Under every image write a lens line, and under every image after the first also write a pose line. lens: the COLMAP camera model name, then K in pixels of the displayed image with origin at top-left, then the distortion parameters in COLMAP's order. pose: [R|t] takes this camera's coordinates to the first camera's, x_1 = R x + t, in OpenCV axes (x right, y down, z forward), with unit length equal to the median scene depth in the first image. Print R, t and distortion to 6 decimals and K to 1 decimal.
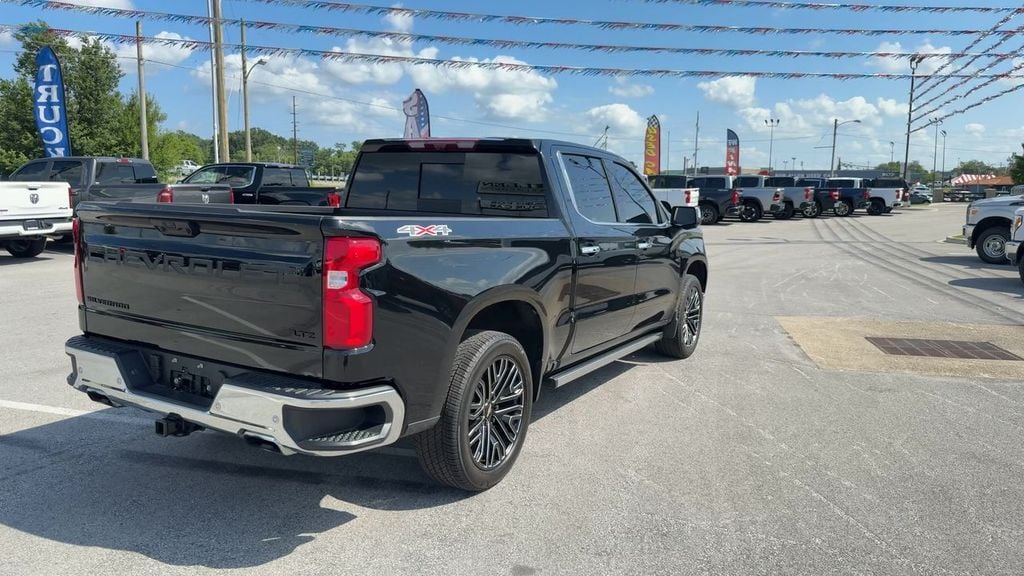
lens RADIAL K [[734.4, 0, 512.0], [0, 734.4, 288.0], [0, 0, 1]] dist [0.007923, -0.002897]
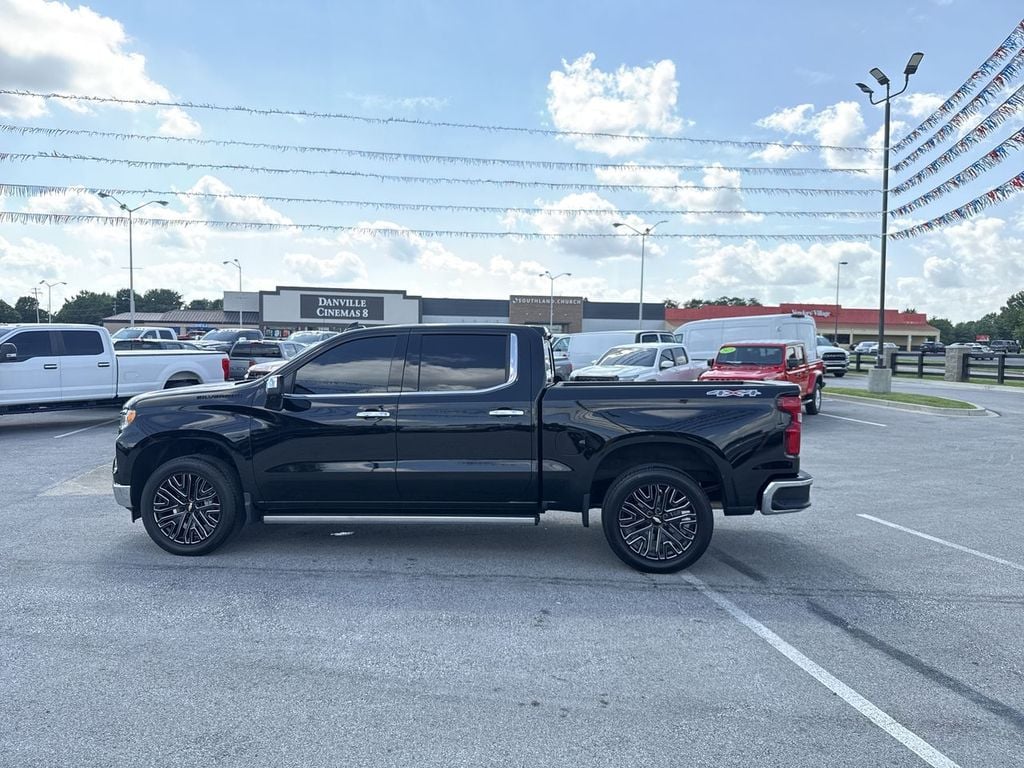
lens RADIAL K [[725.0, 0, 508.1], [0, 725.0, 403.6], [0, 0, 1]] dist [-0.000831, -0.006959]
pose [[-0.410709, -0.079165, 0.908323, -0.291057], [0.100290, 0.986256, 0.131304, -0.056772], [-0.906234, 0.145023, -0.397125, 0.368524]]
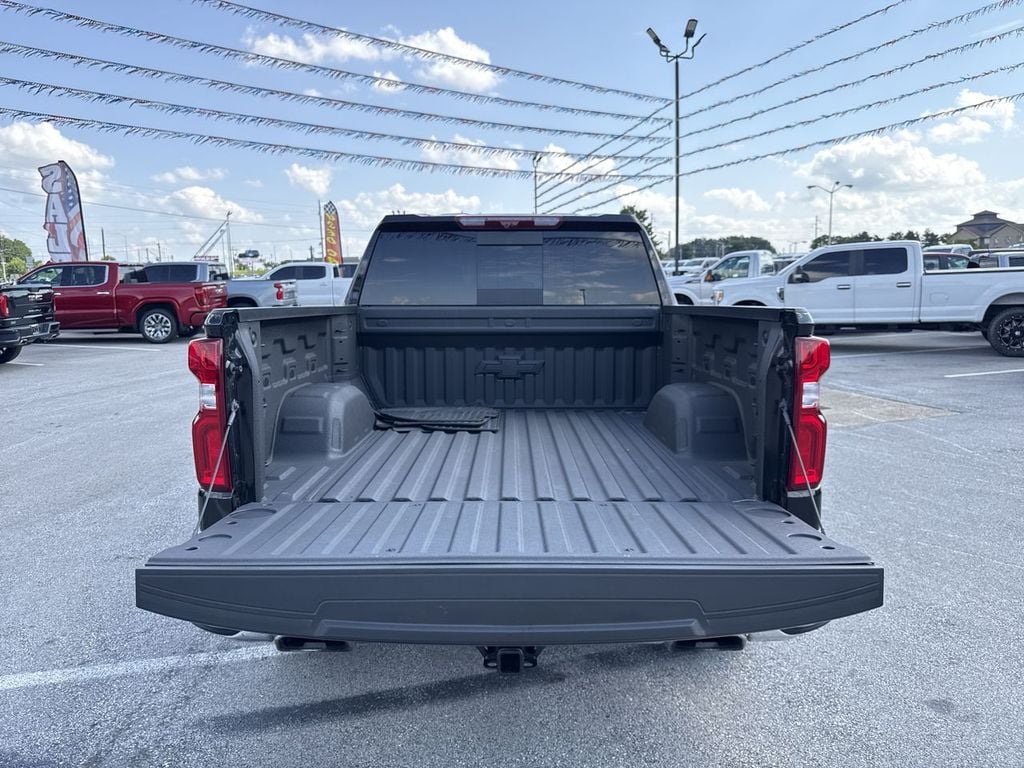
lens RADIAL K [[728.0, 0, 514.4], [0, 728.0, 391.8], [0, 0, 1]] dist [0.001872, -0.002701]
pose [[0.864338, -0.102156, 0.492426, -0.115537], [0.091840, 0.994749, 0.045163, -0.010438], [-0.494454, 0.006189, 0.869182, 0.070652]]
